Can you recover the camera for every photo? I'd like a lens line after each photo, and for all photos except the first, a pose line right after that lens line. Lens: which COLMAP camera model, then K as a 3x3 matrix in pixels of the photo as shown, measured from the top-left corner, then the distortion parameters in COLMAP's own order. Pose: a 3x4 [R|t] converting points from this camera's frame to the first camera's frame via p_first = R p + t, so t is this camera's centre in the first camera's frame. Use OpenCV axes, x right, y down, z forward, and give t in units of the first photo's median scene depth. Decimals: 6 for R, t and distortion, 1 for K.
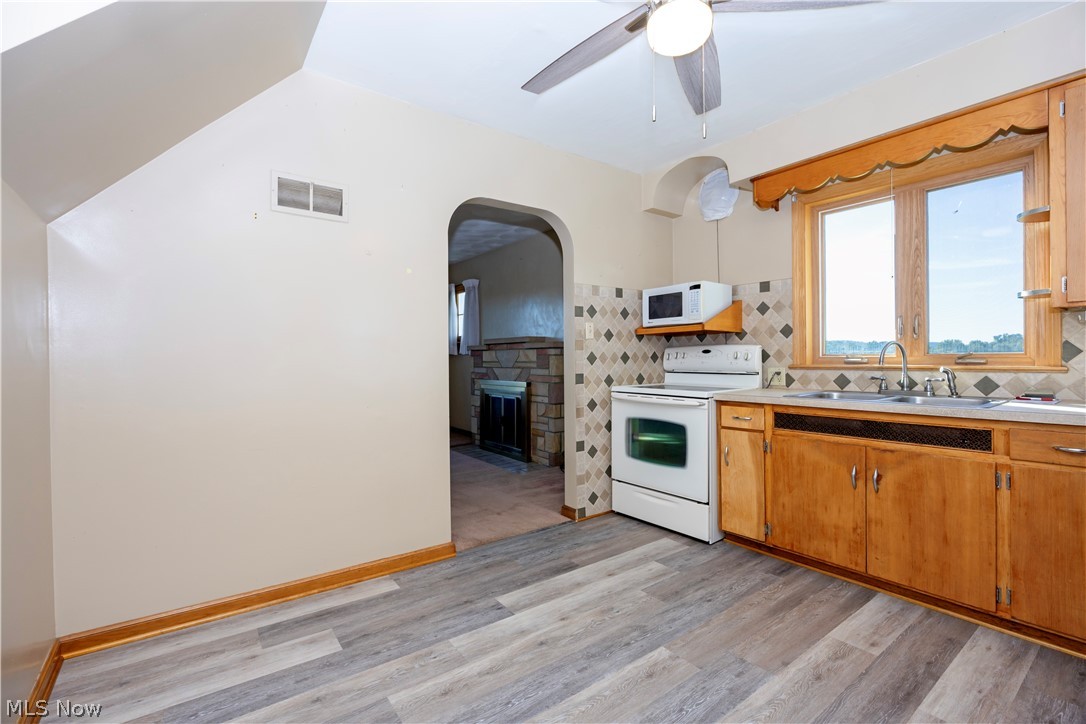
lens RADIAL K [[497.2, 0, 548.2], [0, 497.2, 359.1], [0, 0, 1]] dist [-0.022315, -0.000207]
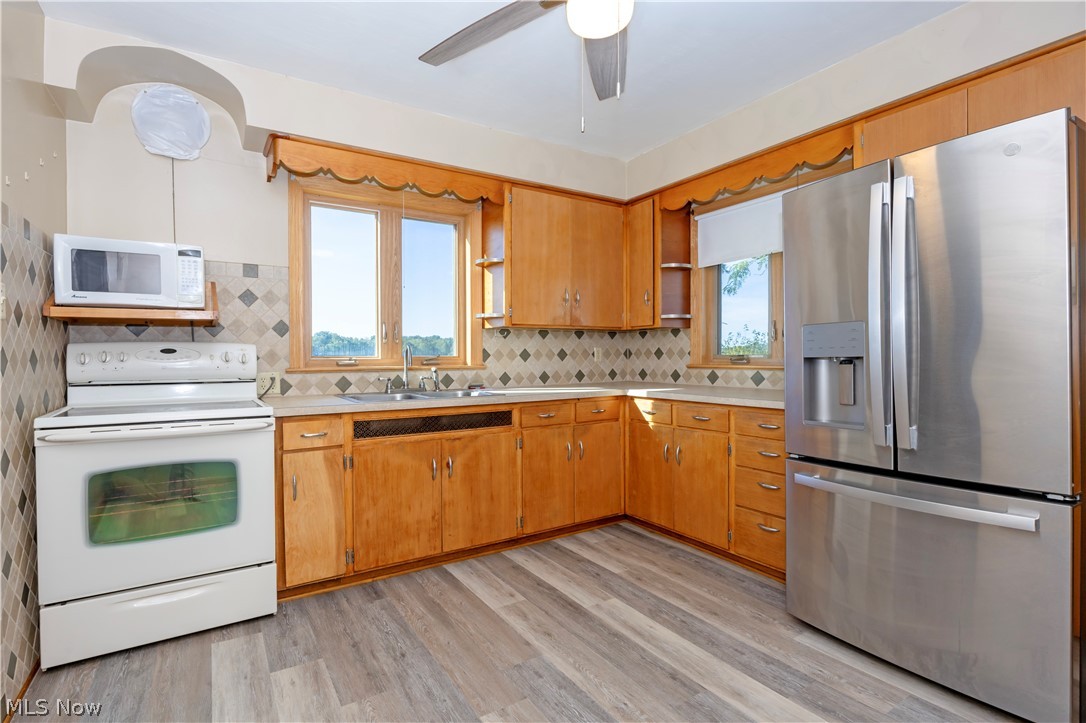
lens RADIAL K [[497.2, 0, 545.6], [0, 497.2, 364.6], [0, 0, 1]] dist [-0.022315, -0.000207]
pose [[0.074705, -0.008077, 0.997173, -0.404860], [0.007031, 0.999947, 0.007573, 0.002179], [-0.997181, 0.006445, 0.074758, 0.606178]]
